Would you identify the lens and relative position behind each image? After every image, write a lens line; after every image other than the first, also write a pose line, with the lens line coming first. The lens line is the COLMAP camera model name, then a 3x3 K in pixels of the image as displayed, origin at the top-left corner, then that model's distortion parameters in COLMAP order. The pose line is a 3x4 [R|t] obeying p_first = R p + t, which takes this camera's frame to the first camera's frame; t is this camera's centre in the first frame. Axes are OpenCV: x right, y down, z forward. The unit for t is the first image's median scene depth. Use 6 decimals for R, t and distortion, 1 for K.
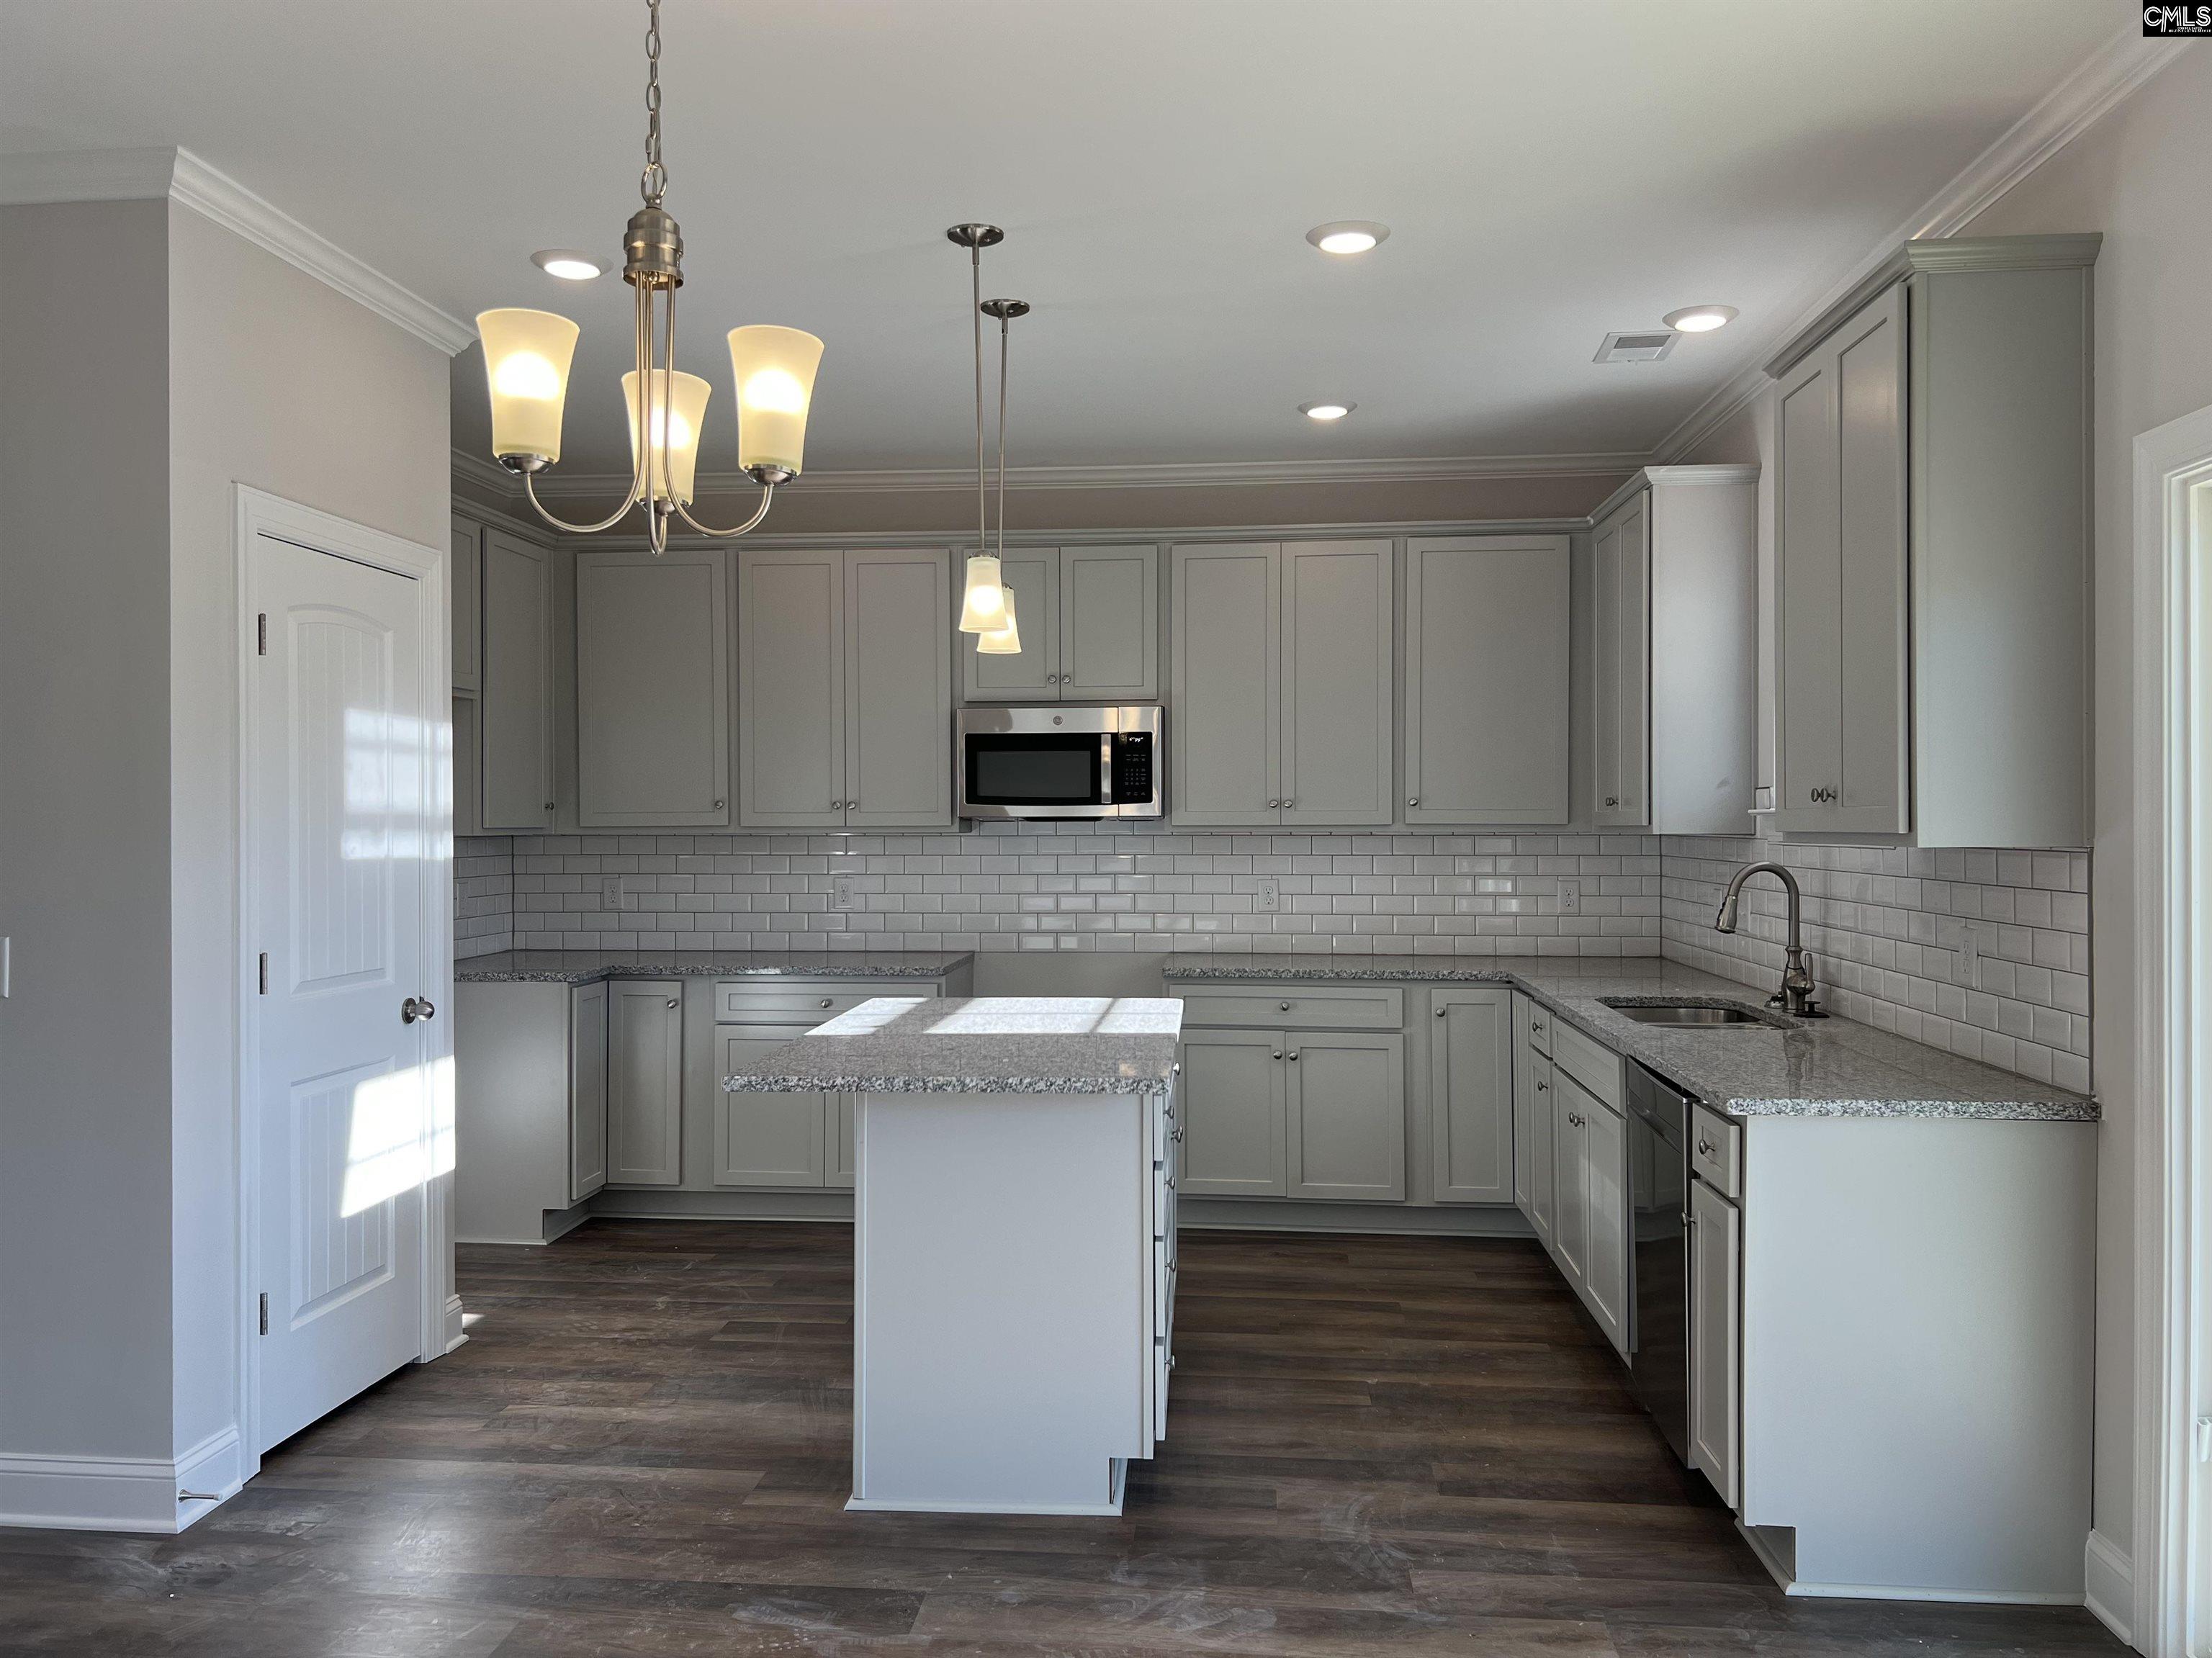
lens RADIAL K [[1660.5, 0, 1089.9], [0, 1660.5, 829.0], [0, 0, 1]] dist [0.054499, -0.064132]
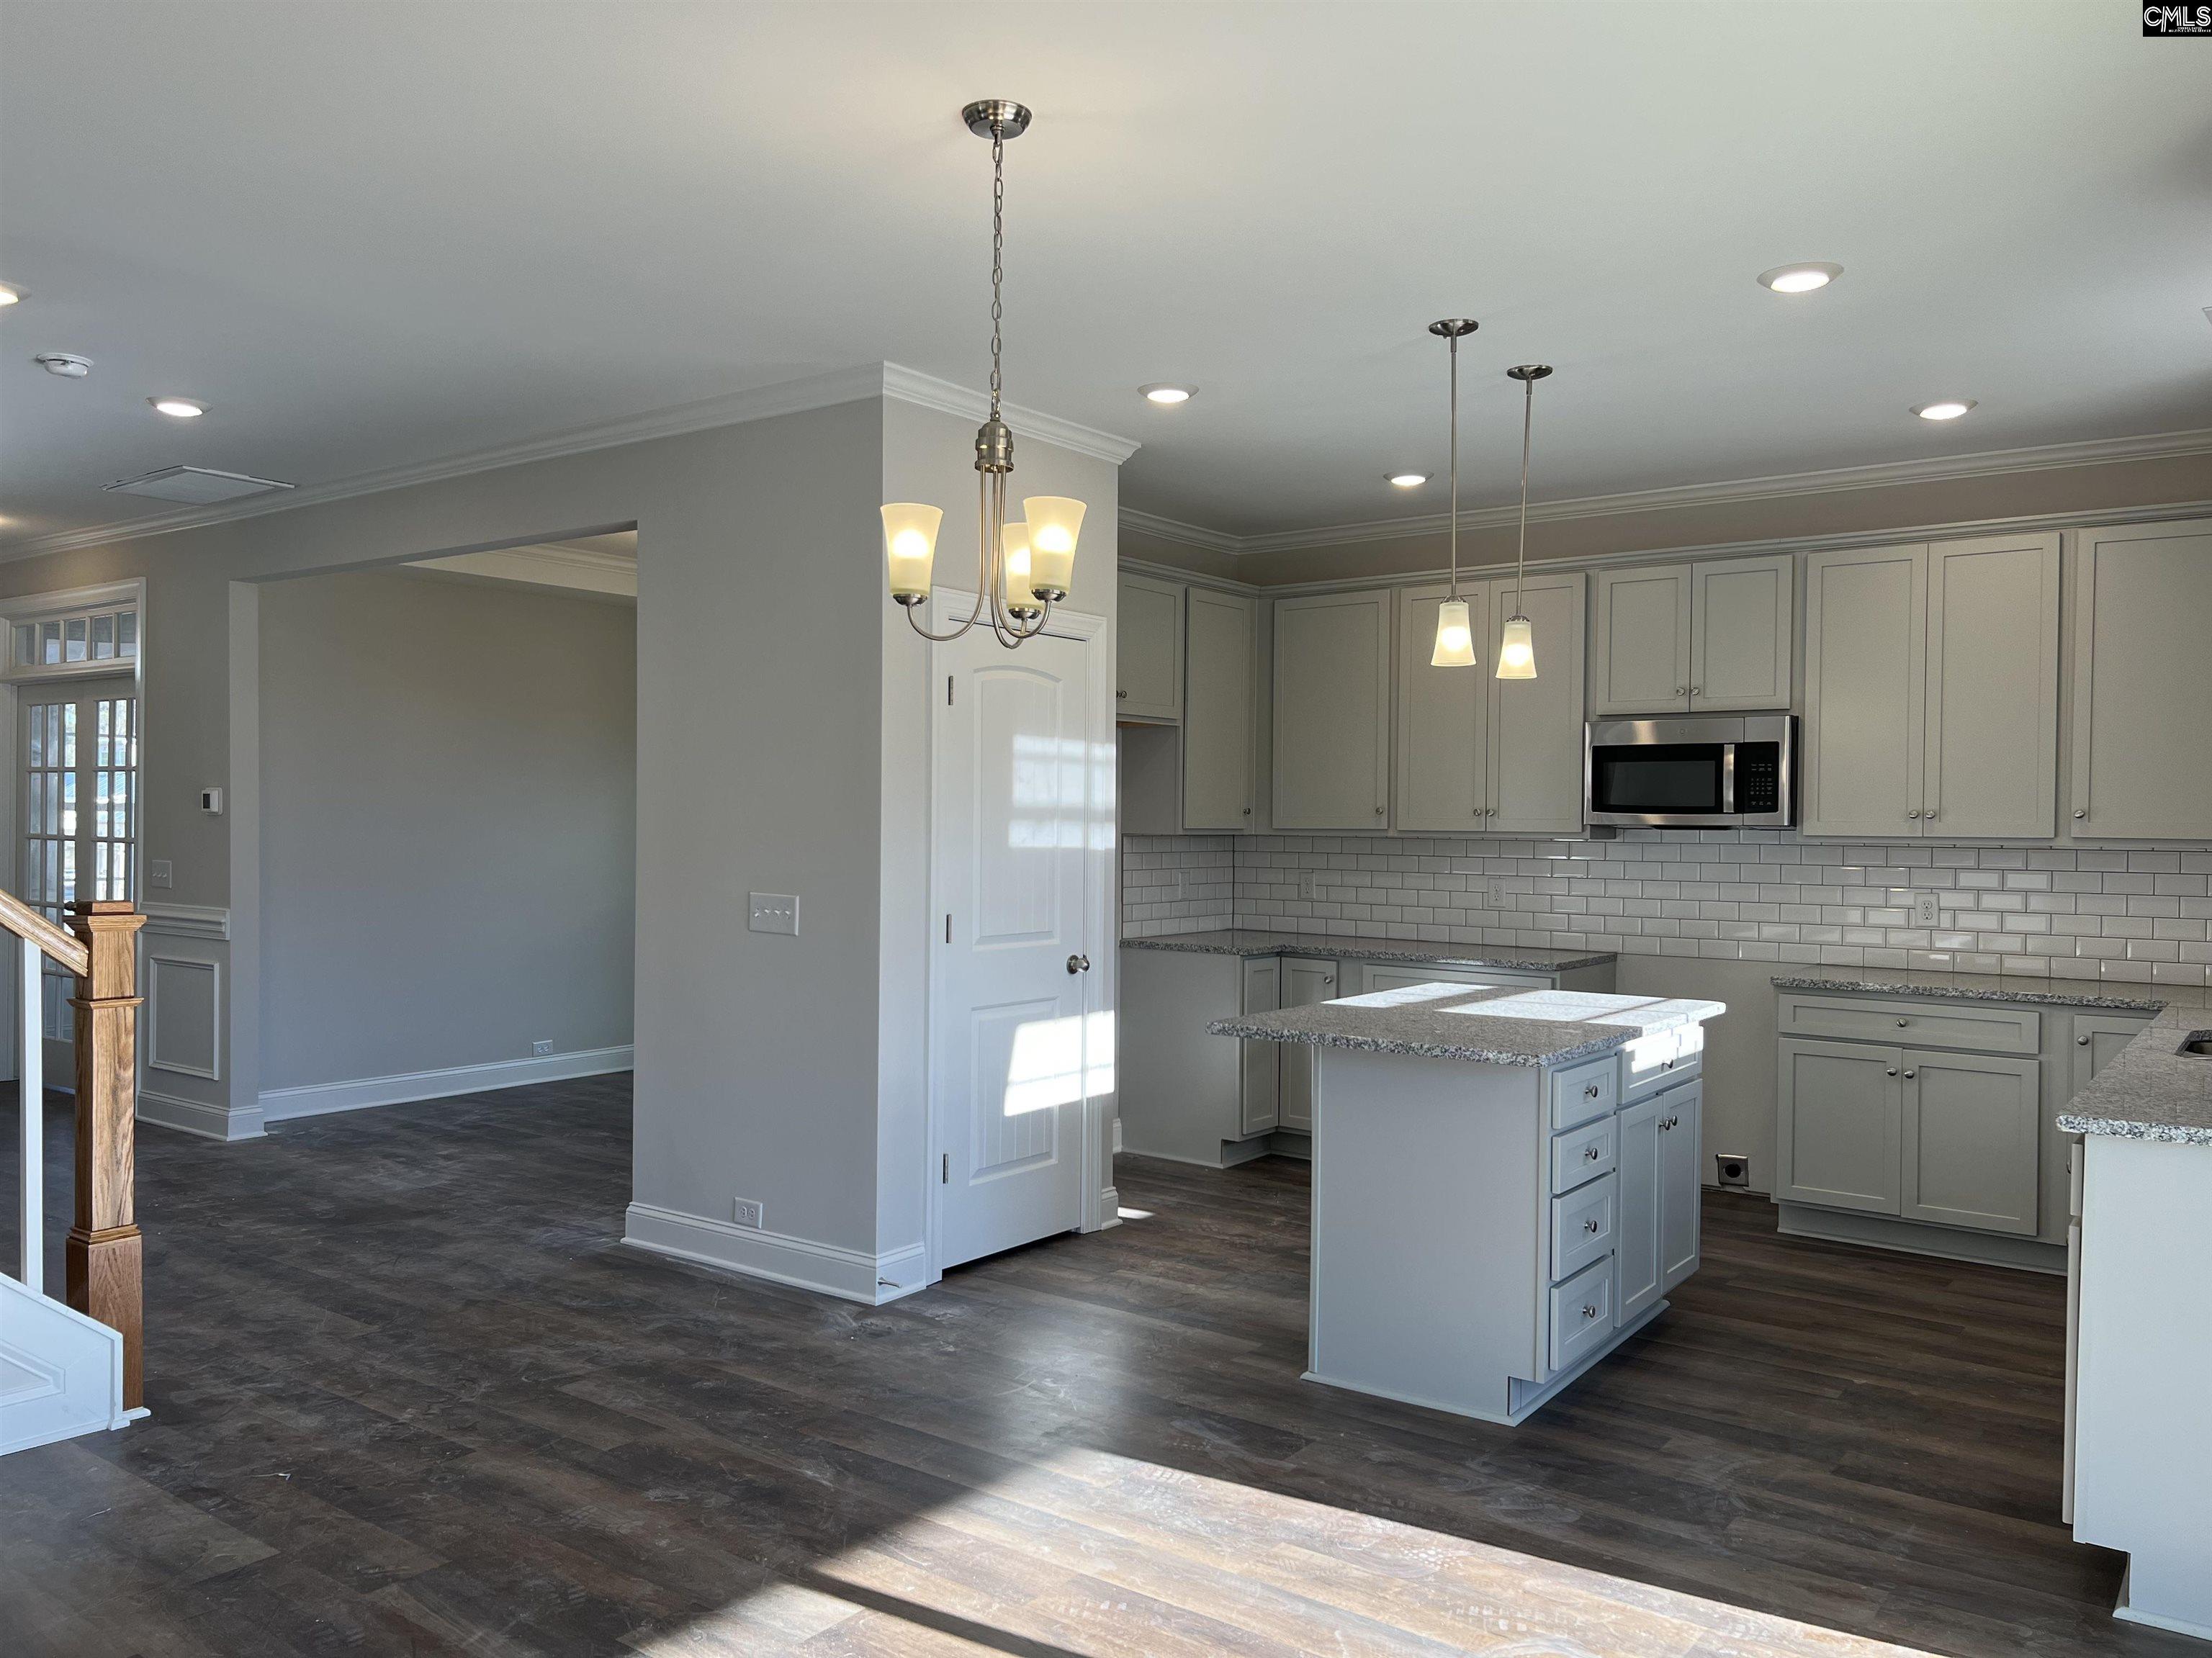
lens RADIAL K [[1660.5, 0, 1100.8], [0, 1660.5, 845.8], [0, 0, 1]] dist [0.054499, -0.064132]
pose [[0.855479, 0.018663, -0.517501, 0.287830], [-0.013960, 0.999818, 0.012979, -0.003982], [0.517649, -0.003879, 0.855584, -0.112930]]
